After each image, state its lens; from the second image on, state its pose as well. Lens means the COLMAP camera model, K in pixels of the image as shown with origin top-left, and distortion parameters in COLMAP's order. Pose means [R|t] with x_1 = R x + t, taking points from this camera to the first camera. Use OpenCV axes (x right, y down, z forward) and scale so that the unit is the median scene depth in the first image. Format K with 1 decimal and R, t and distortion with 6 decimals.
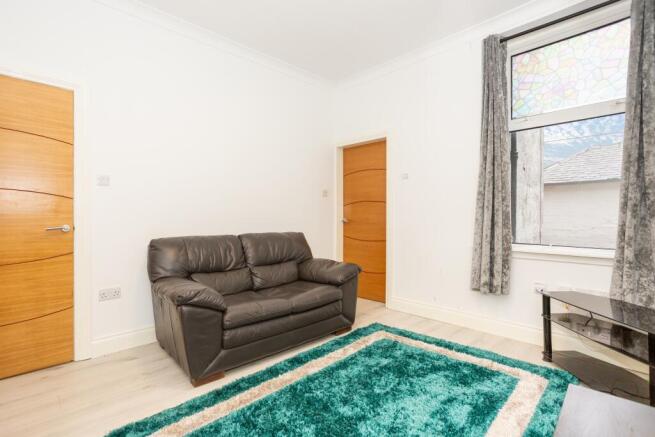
lens RADIAL K [[309.6, 0, 329.8], [0, 309.6, 219.5], [0, 0, 1]] dist [0.001223, 0.001202]
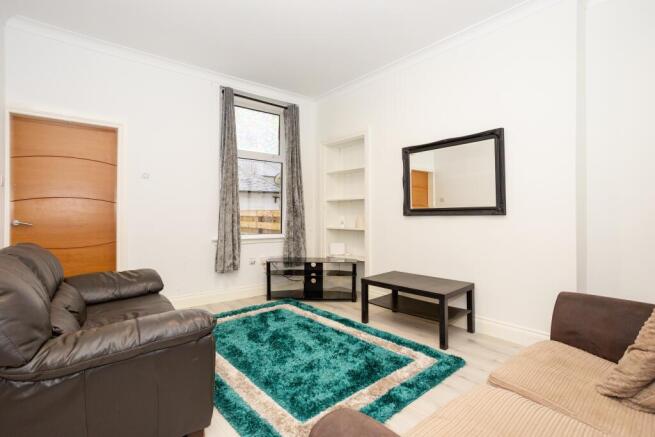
lens RADIAL K [[309.6, 0, 329.7], [0, 309.6, 216.6], [0, 0, 1]] dist [0.001223, 0.001202]
pose [[0.135296, -0.007730, 0.990775, -0.913830], [0.008856, 0.999939, 0.006593, -0.017641], [-0.990766, 0.007882, 0.135356, 0.412448]]
